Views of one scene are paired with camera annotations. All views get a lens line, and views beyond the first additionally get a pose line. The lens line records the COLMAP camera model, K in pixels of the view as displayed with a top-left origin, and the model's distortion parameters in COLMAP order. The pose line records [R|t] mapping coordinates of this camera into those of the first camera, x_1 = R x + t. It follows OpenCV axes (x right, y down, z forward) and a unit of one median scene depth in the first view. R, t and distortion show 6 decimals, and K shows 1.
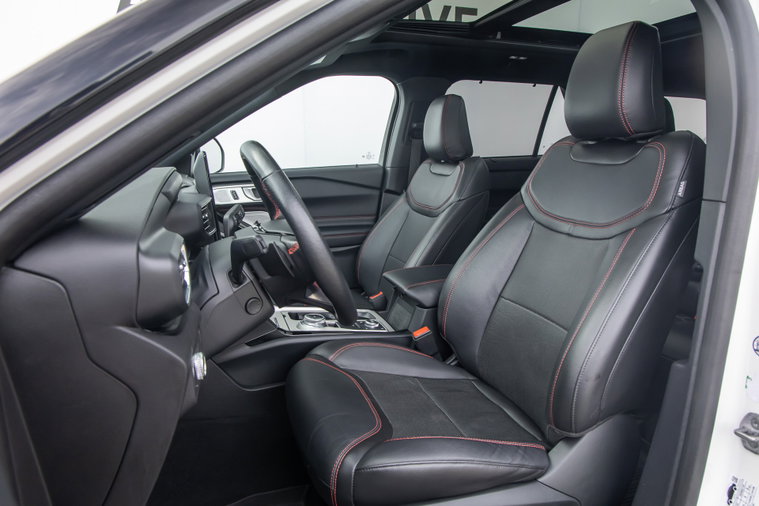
lens RADIAL K [[512.4, 0, 379.5], [0, 512.4, 253.0], [0, 0, 1]] dist [0.007786, -0.003970]
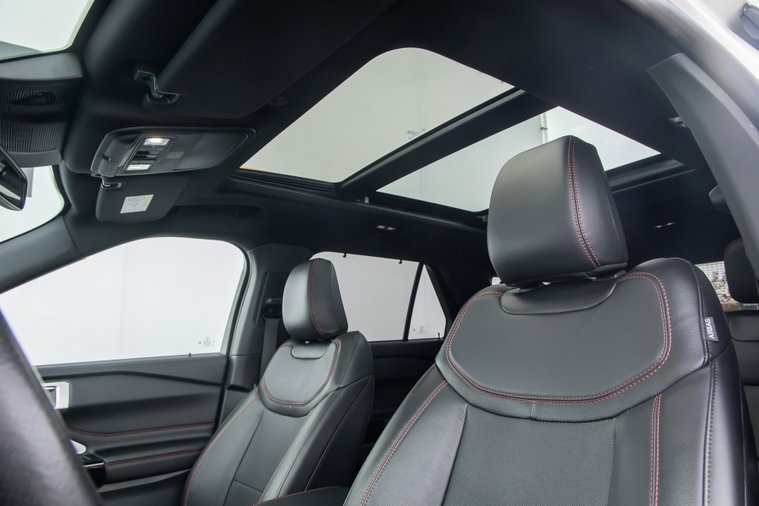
lens RADIAL K [[512.4, 0, 379.5], [0, 512.4, 253.0], [0, 0, 1]] dist [0.007786, -0.003970]
pose [[0.953578, 0.030243, 0.299623, -0.010248], [0.088663, 0.922649, -0.375309, -0.001870], [-0.287798, 0.384452, 0.877137, 0.228263]]
